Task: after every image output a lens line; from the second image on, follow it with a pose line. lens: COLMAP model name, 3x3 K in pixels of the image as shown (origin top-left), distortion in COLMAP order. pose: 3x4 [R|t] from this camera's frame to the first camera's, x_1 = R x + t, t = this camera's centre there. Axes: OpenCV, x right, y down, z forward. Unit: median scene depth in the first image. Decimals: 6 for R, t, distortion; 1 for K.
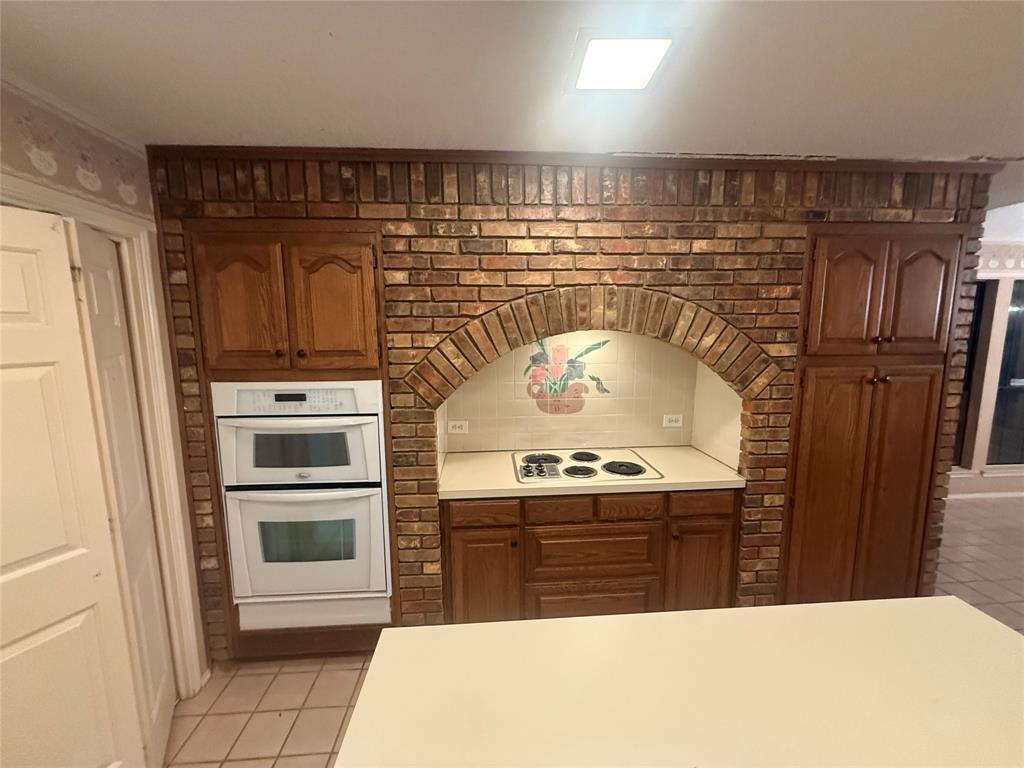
lens RADIAL K [[412.5, 0, 513.8], [0, 412.5, 384.2], [0, 0, 1]] dist [0.002733, -0.000135]
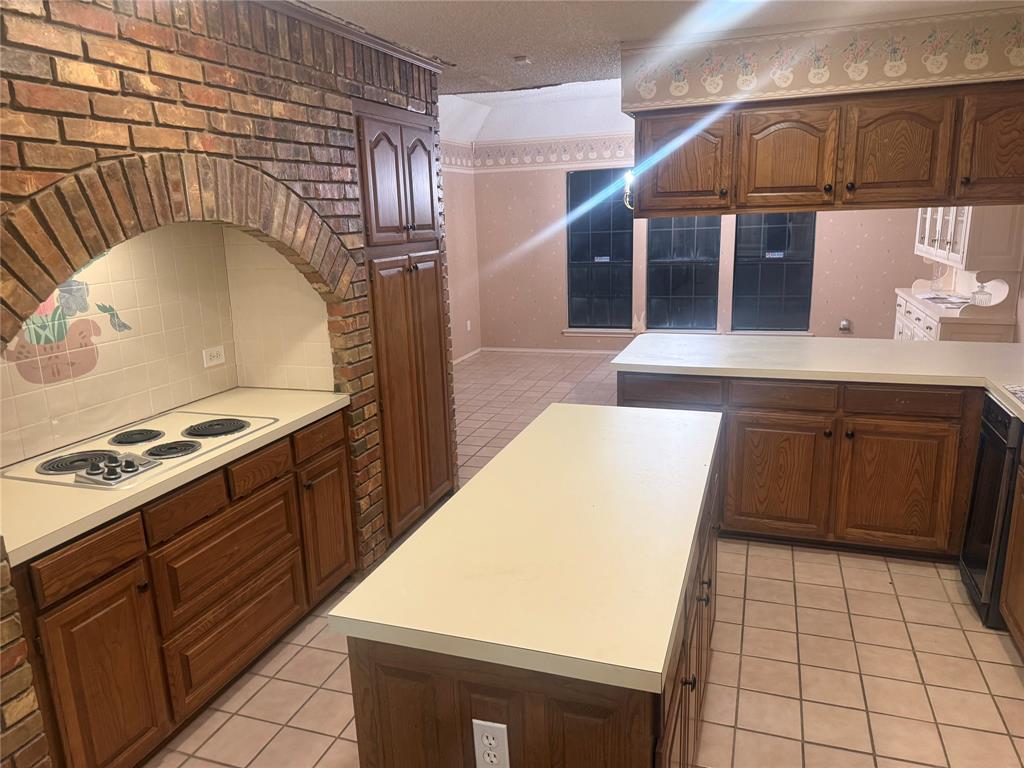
lens RADIAL K [[725.7, 0, 517.7], [0, 725.7, 388.2], [0, 0, 1]] dist [0.047659, -0.037301]
pose [[0.383743, -0.222825, 0.896153, -0.712985], [0.151610, 0.972485, 0.176883, 0.000975], [-0.910910, 0.067988, 0.406966, 0.058552]]
